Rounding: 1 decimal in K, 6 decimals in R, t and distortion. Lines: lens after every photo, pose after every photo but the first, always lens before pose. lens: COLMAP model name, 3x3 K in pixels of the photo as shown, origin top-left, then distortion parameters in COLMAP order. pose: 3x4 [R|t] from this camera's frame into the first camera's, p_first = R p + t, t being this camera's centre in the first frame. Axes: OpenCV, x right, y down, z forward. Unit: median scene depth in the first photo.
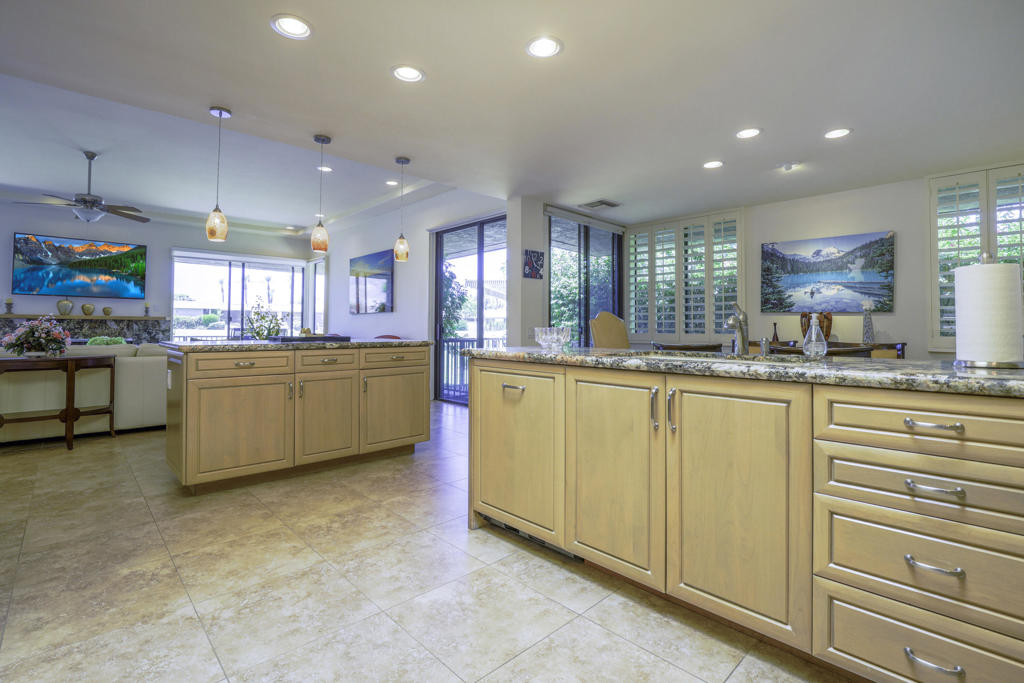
lens RADIAL K [[475.9, 0, 515.7], [0, 475.9, 322.4], [0, 0, 1]] dist [-0.032299, 0.006416]
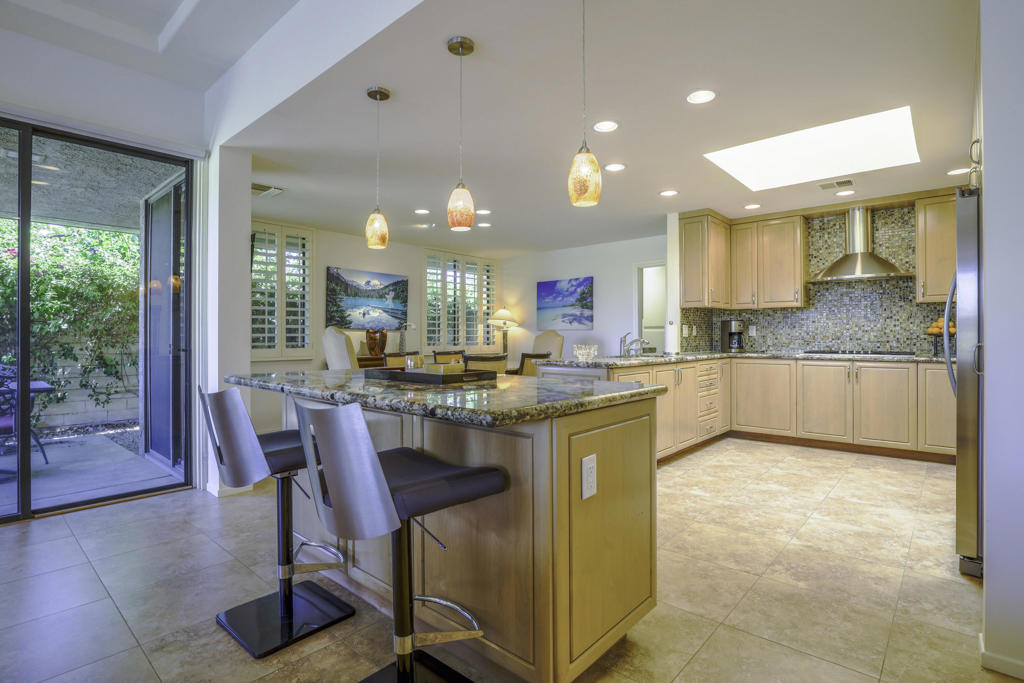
lens RADIAL K [[499.7, 0, 519.3], [0, 499.7, 333.7], [0, 0, 1]] dist [-0.029971, 0.005801]
pose [[-0.077744, 0.002020, 0.996971, -0.804582], [-0.012295, 0.999920, -0.002985, -0.009926], [-0.996898, -0.012489, -0.077713, 0.731090]]
